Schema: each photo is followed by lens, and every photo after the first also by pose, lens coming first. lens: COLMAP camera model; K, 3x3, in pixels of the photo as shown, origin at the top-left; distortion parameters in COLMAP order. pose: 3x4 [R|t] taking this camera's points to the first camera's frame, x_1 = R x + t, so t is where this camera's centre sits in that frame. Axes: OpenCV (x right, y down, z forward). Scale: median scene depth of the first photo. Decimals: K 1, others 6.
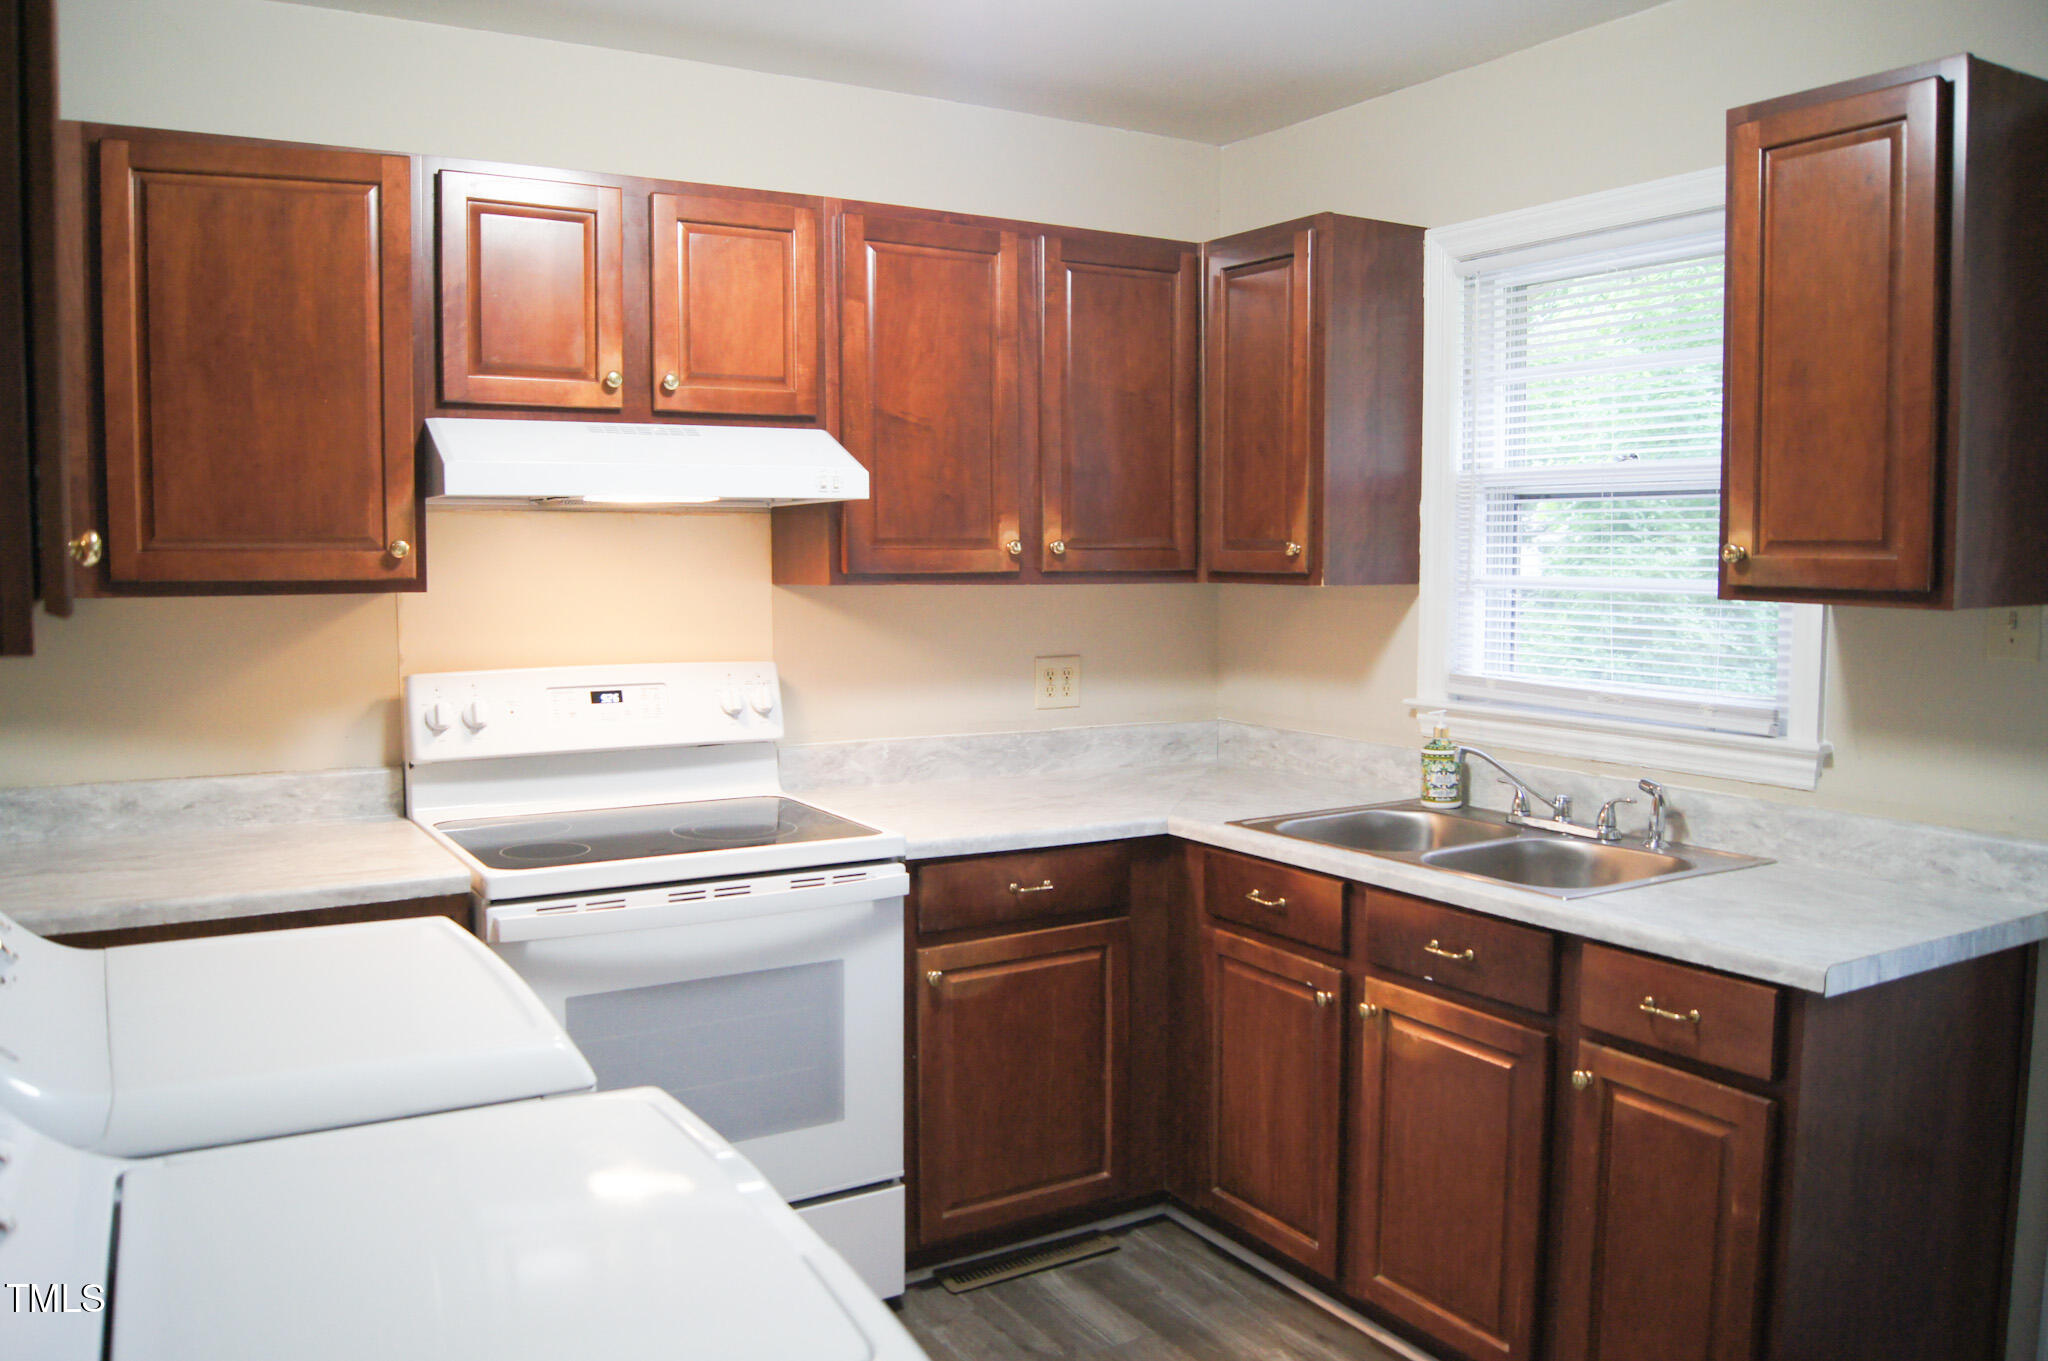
lens RADIAL K [[1583.7, 0, 1024.0], [0, 1583.7, 680.5], [0, 0, 1]] dist [-0.081651, 0.012325]
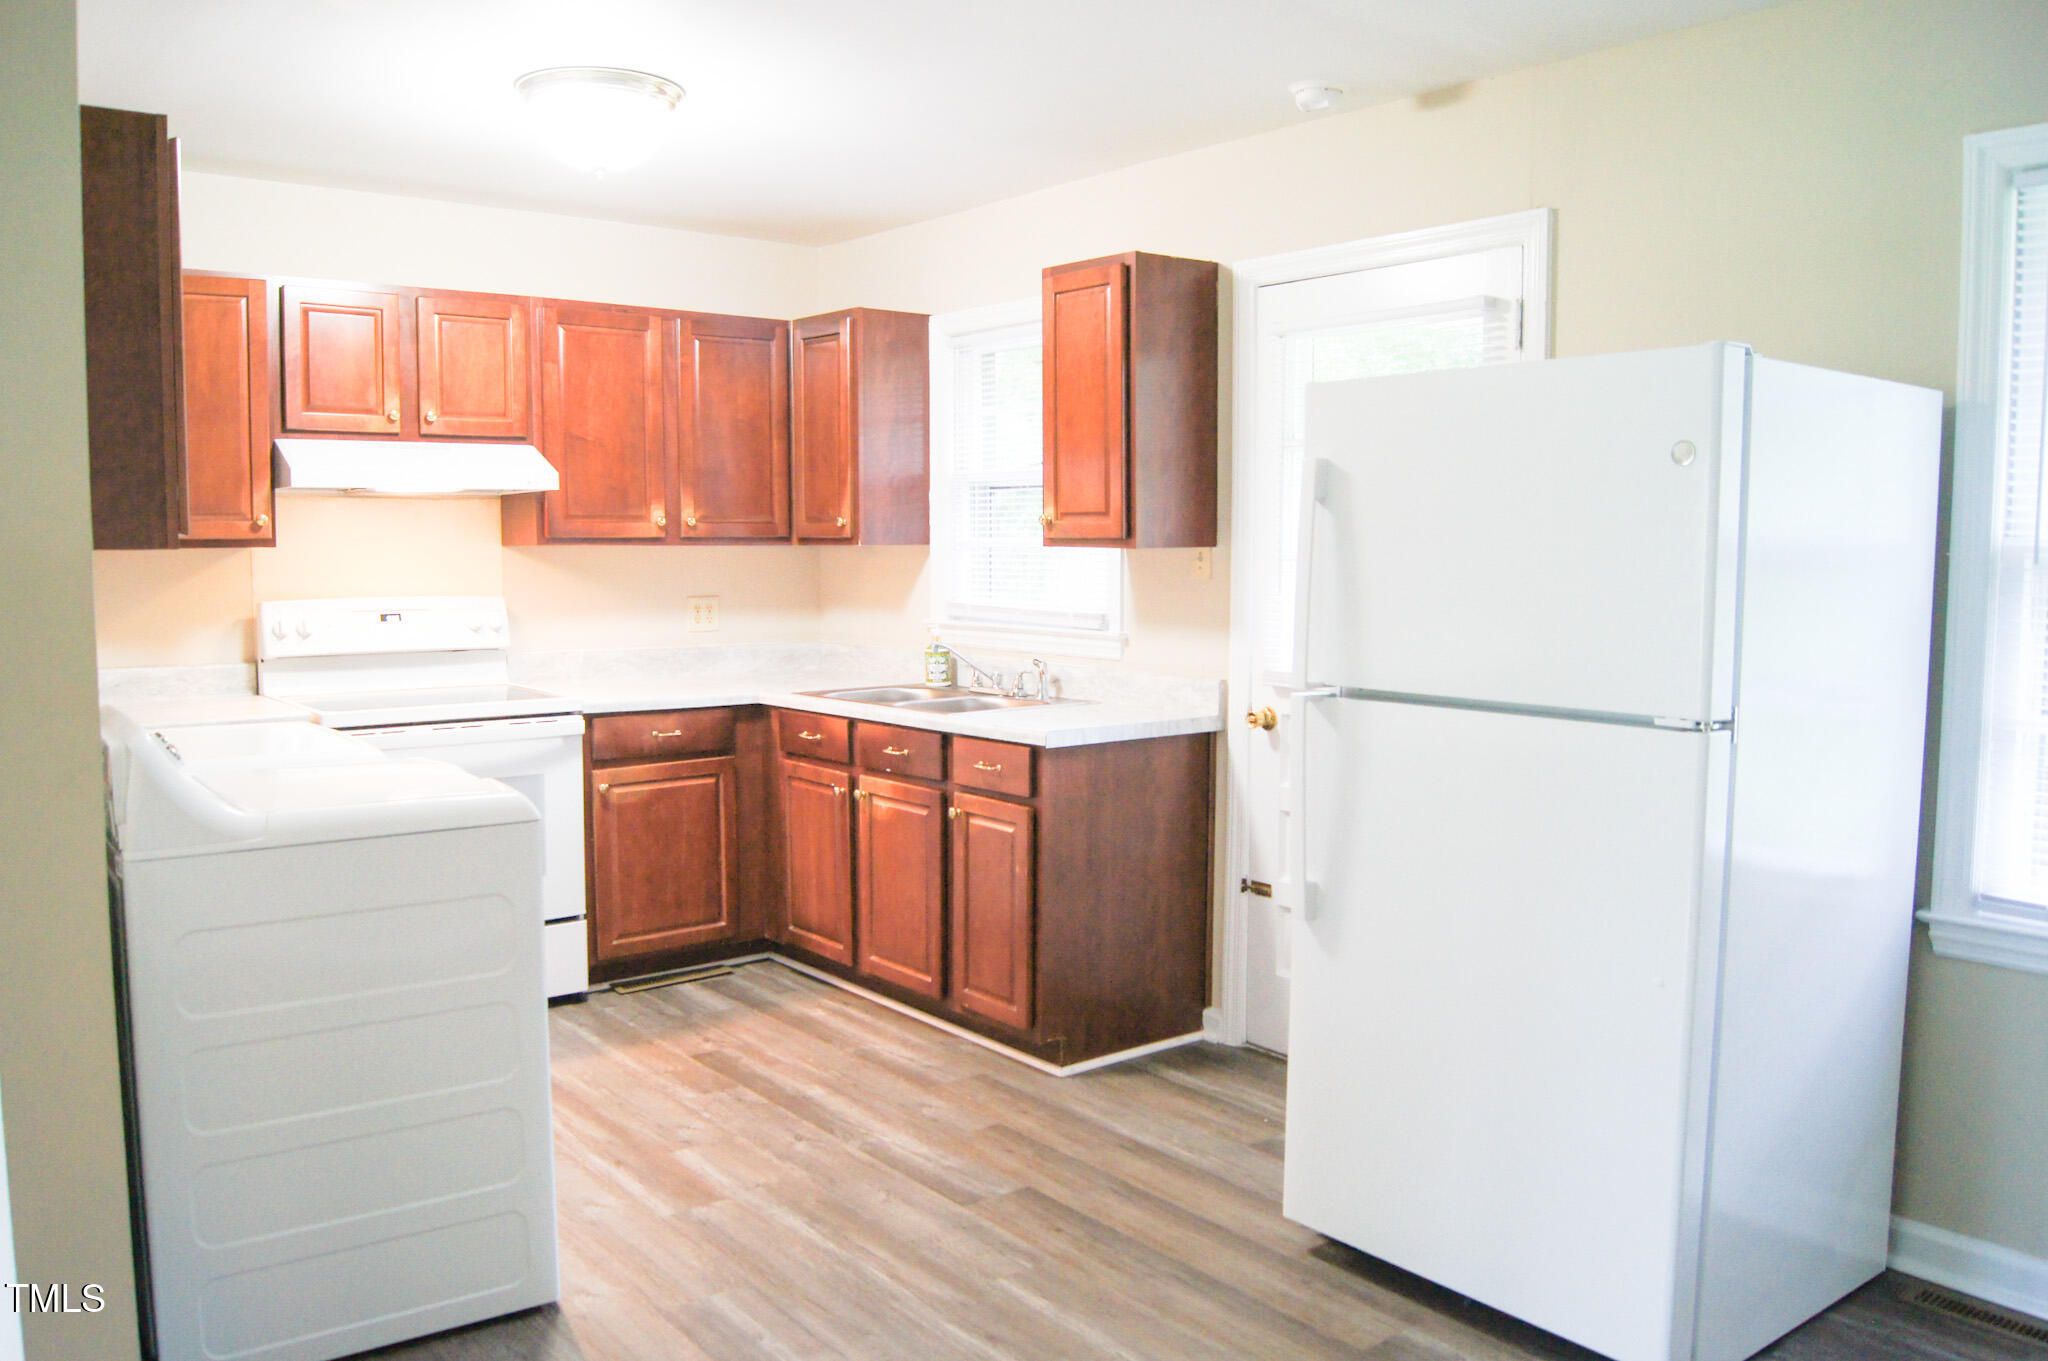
lens RADIAL K [[1569.2, 0, 1012.3], [0, 1569.2, 684.0], [0, 0, 1]] dist [-0.085164, 0.004629]
pose [[0.991119, -0.011180, 0.132509, 0.140723], [0.009963, 0.999902, 0.009843, 0.068234], [-0.132606, -0.008436, 0.991133, -0.600078]]
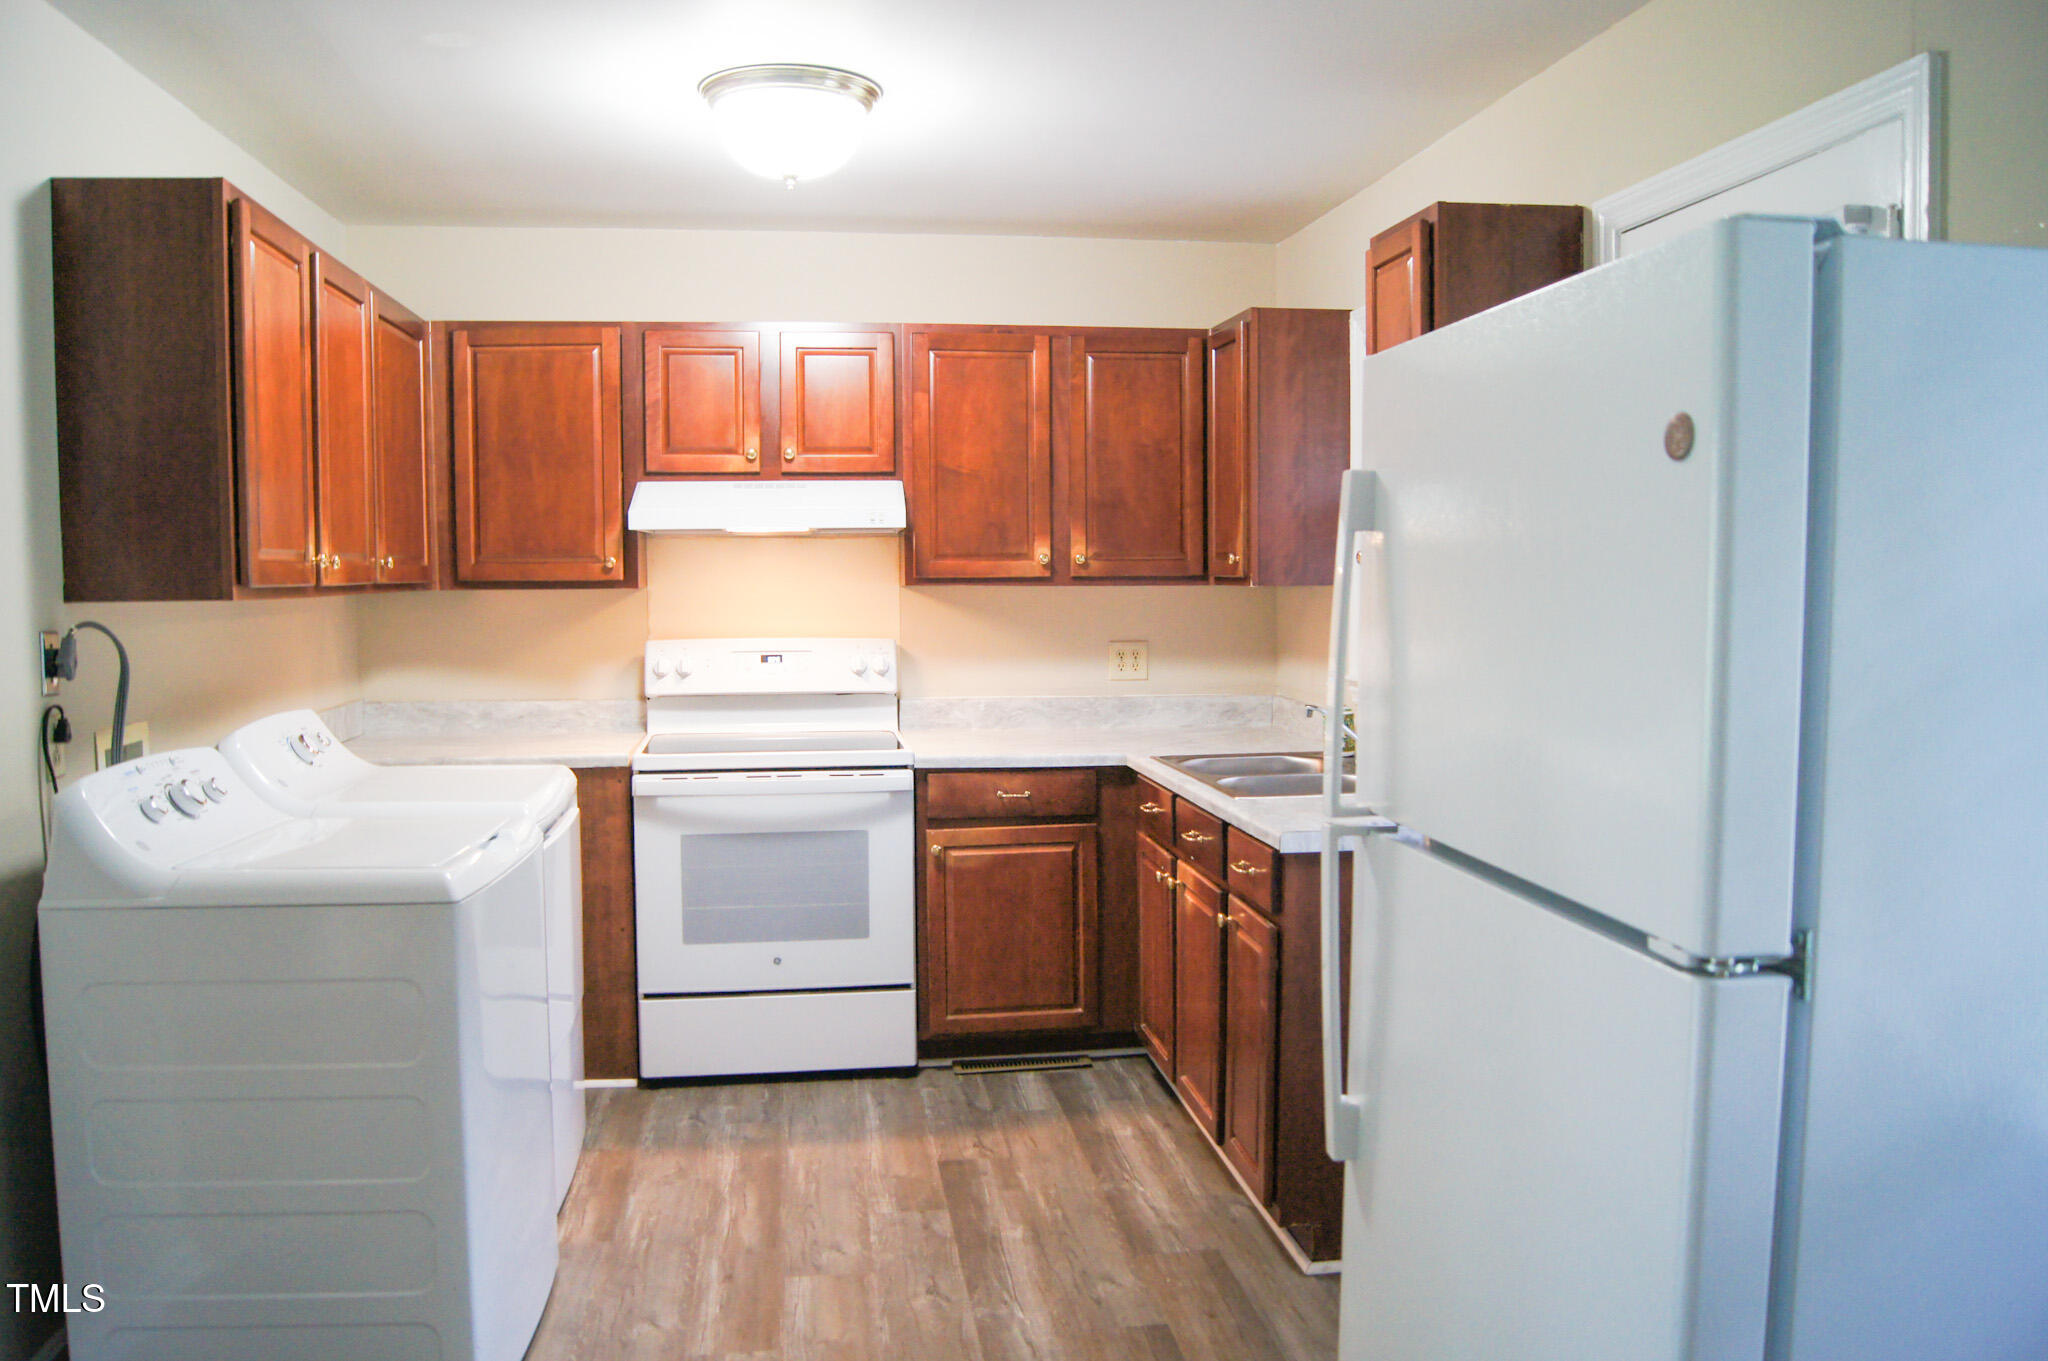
lens RADIAL K [[1583.7, 0, 1024.0], [0, 1583.7, 680.5], [0, 0, 1]] dist [-0.081651, 0.012325]
pose [[0.923515, 0.022090, -0.382925, 0.561629], [-0.026332, 0.999636, -0.005839, 0.034769], [0.382657, 0.015475, 0.923761, -0.327373]]
